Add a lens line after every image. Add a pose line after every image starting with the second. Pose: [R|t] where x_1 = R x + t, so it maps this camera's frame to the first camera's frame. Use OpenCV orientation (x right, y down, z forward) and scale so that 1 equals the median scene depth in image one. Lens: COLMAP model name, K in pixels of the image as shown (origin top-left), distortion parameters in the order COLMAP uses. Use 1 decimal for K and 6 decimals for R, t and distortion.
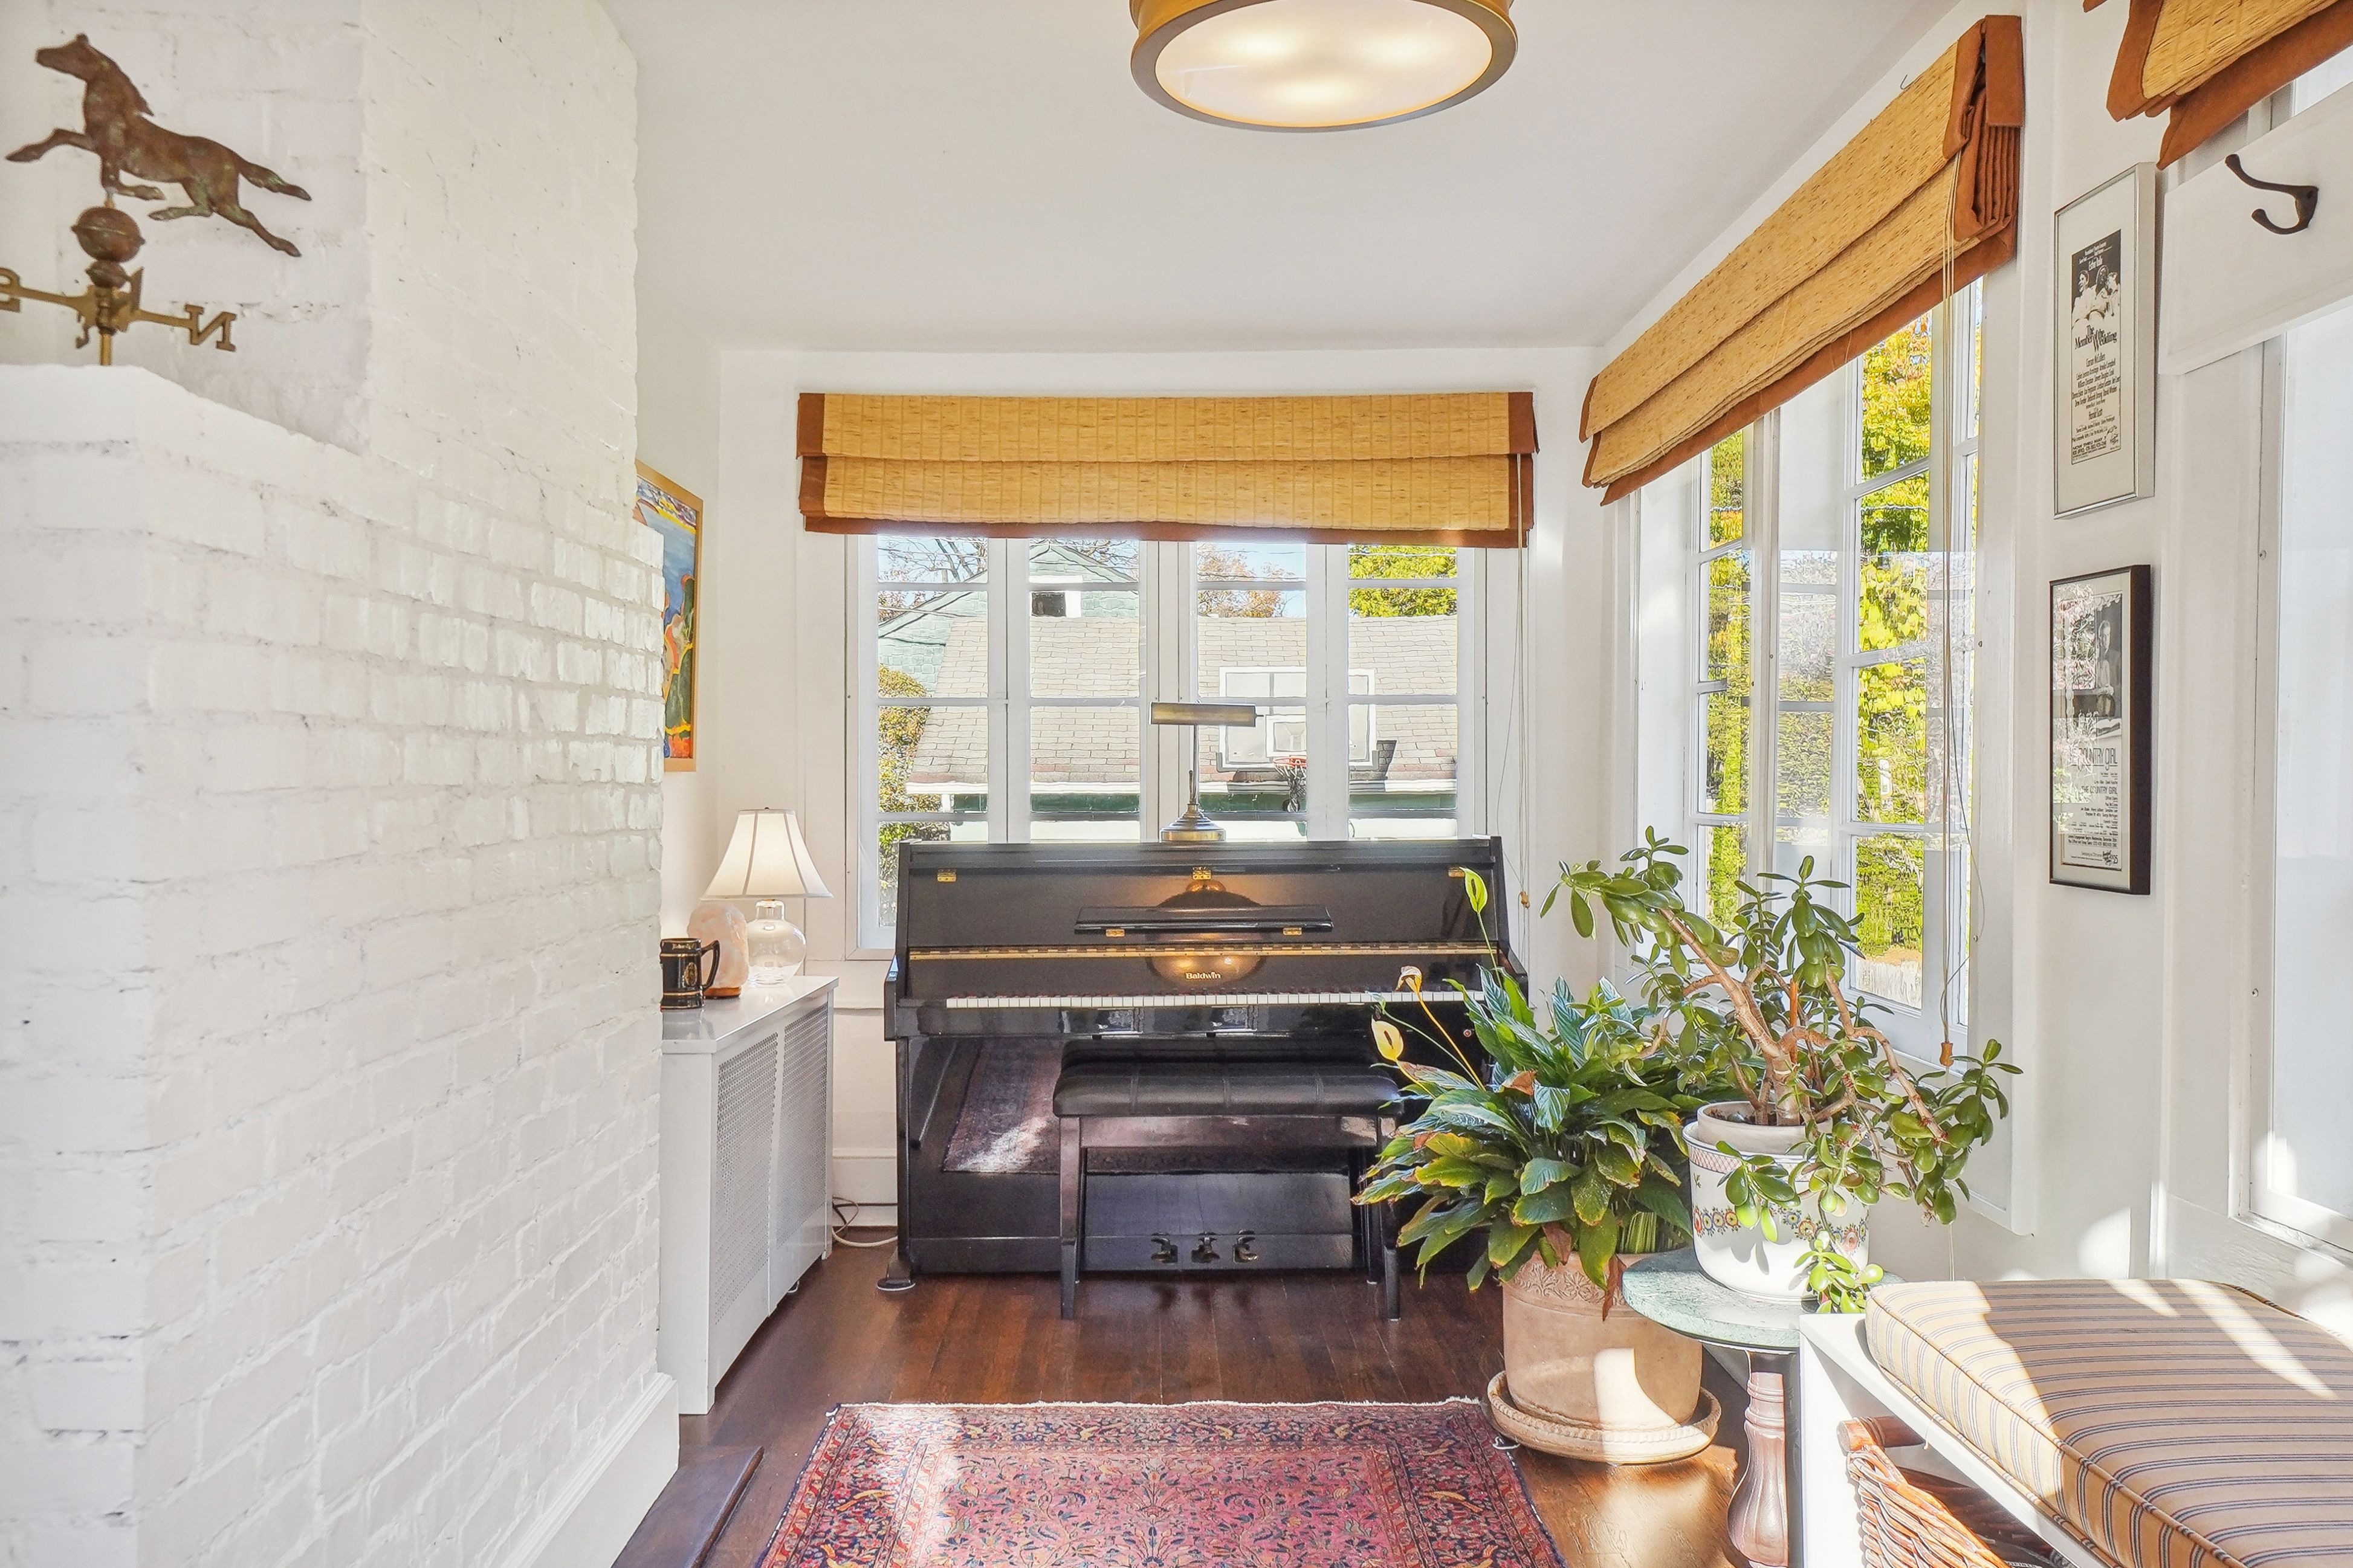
lens RADIAL K [[1791.7, 0, 1168.5], [0, 1791.7, 786.5], [0, 0, 1]] dist [-0.003952, 0.016431]
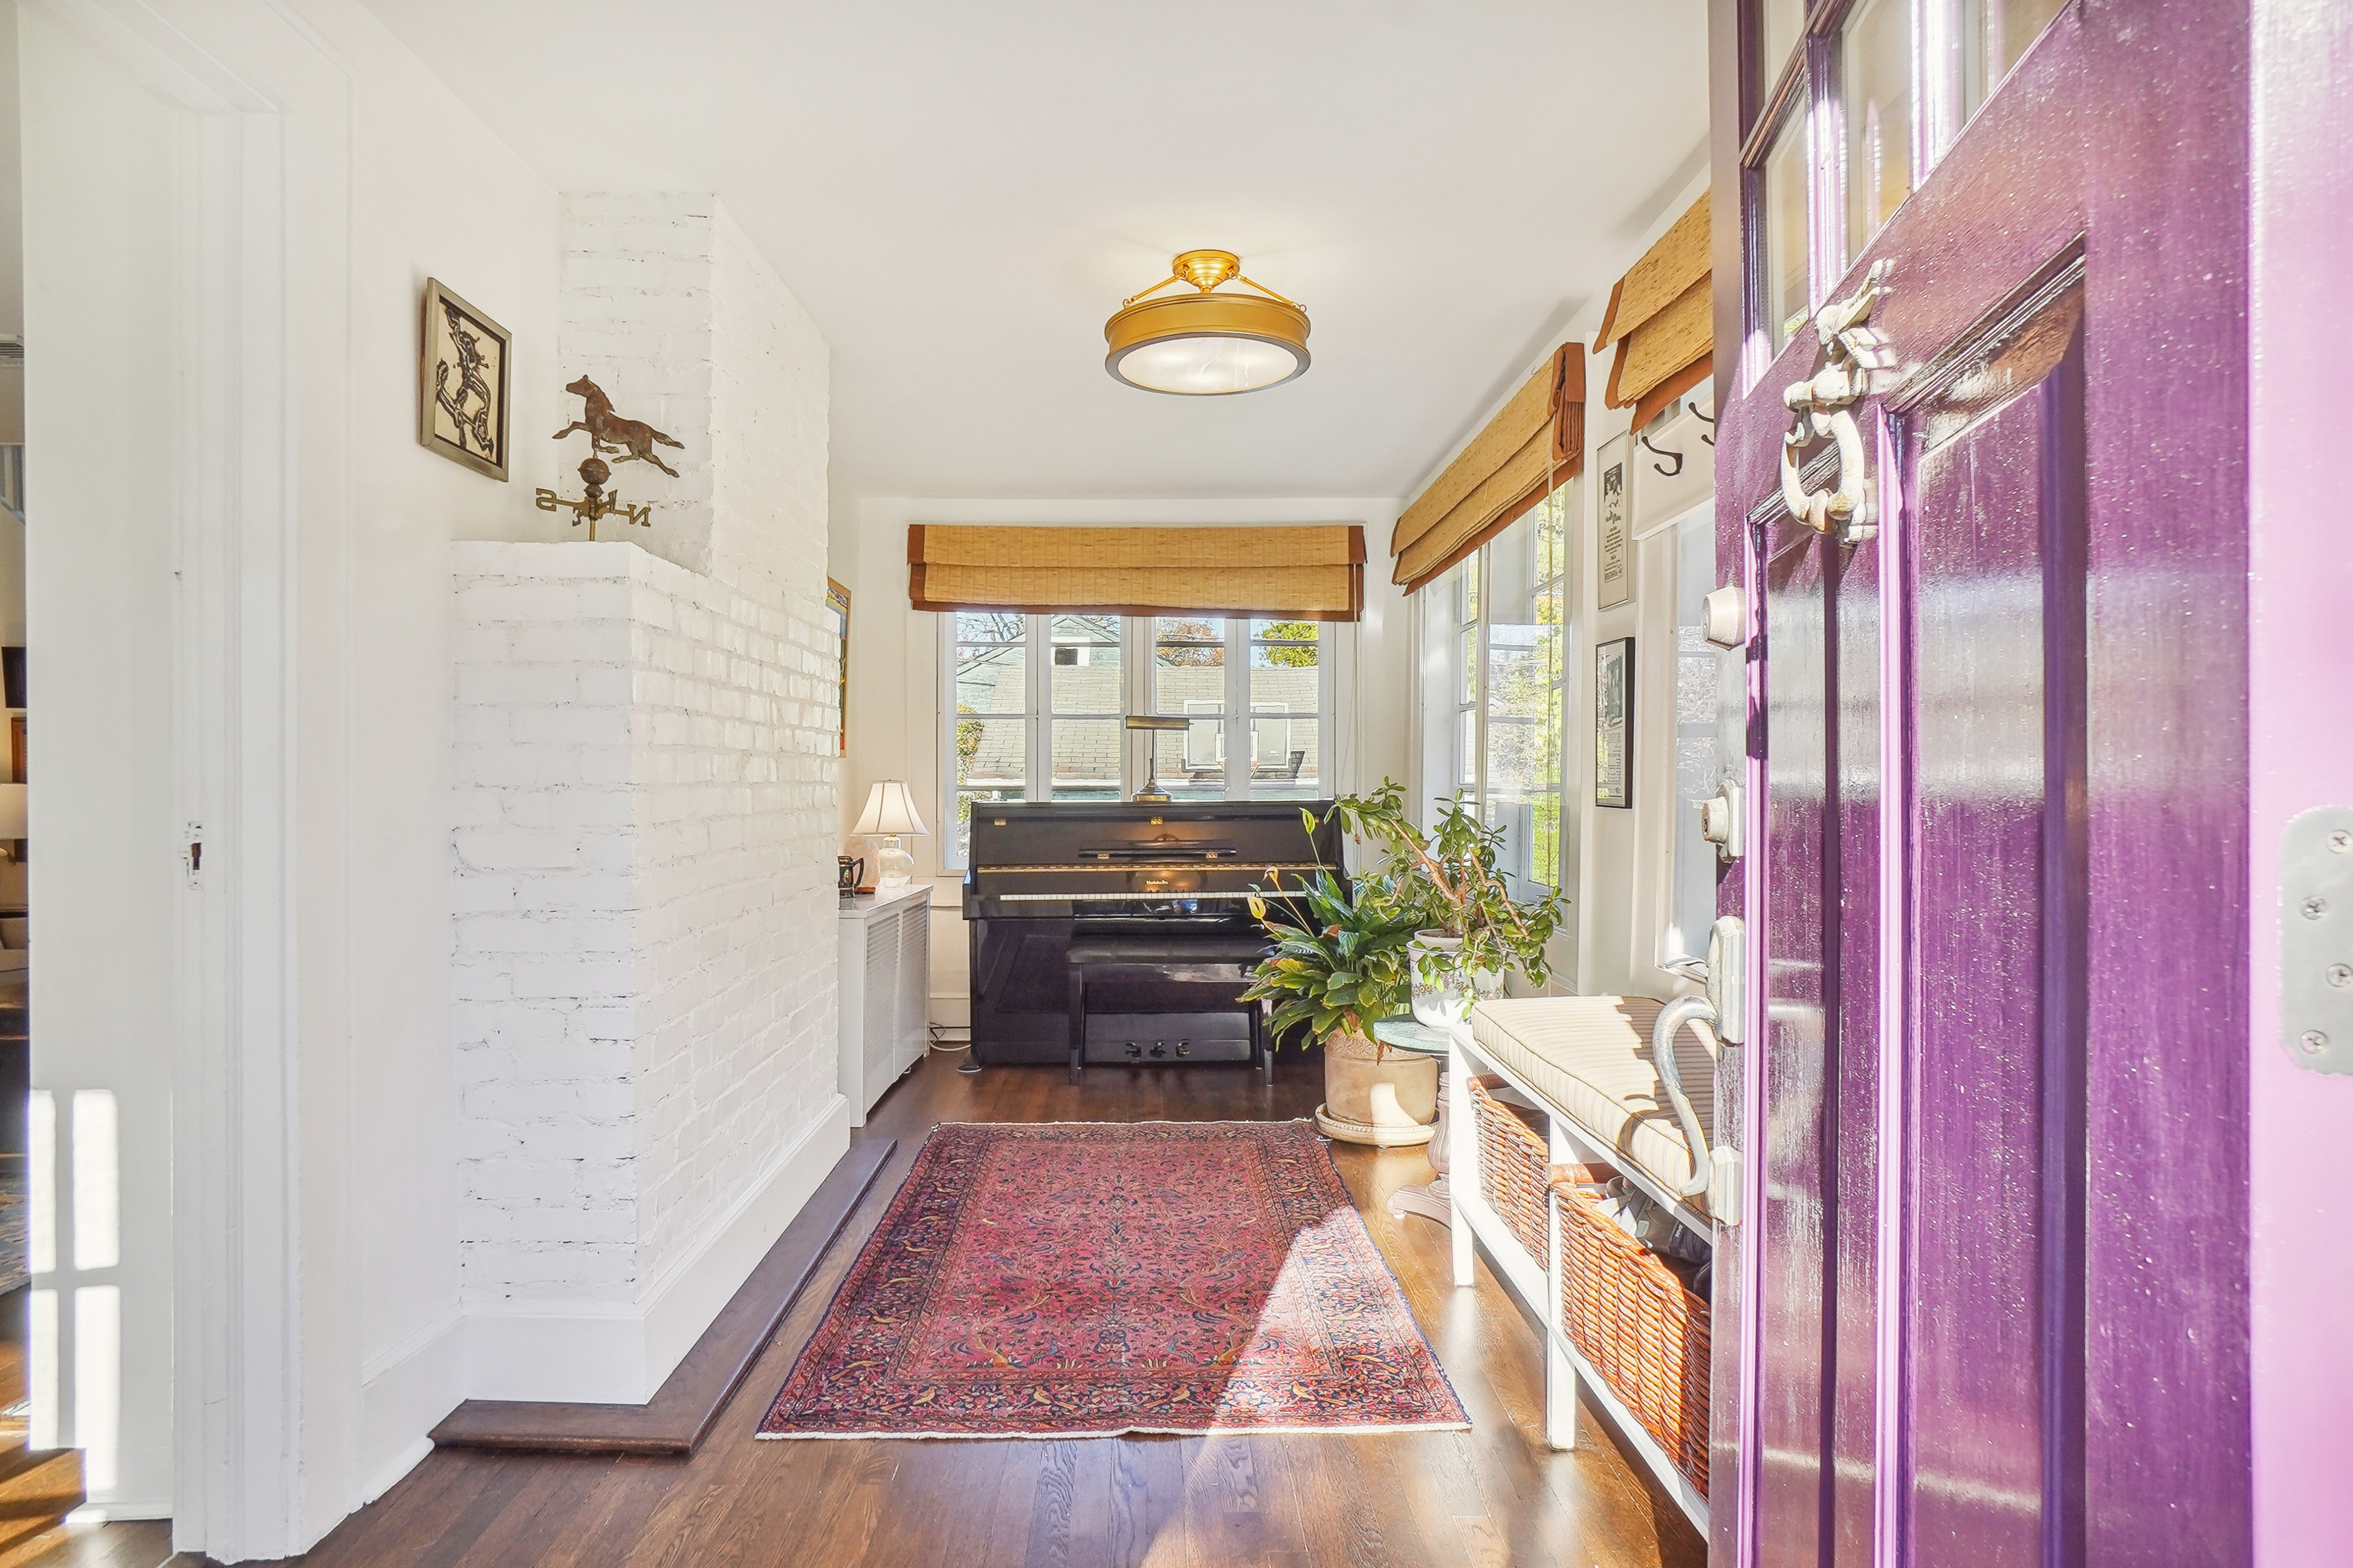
lens RADIAL K [[1272.5, 0, 1172.9], [0, 1272.5, 791.8], [0, 0, 1]] dist [-0.059139, -0.000504]
pose [[0.999869, 0.001878, 0.016096, 0.021435], [-0.001944, 0.999990, 0.004113, 0.025613], [-0.016088, -0.004144, 0.999862, -0.233692]]
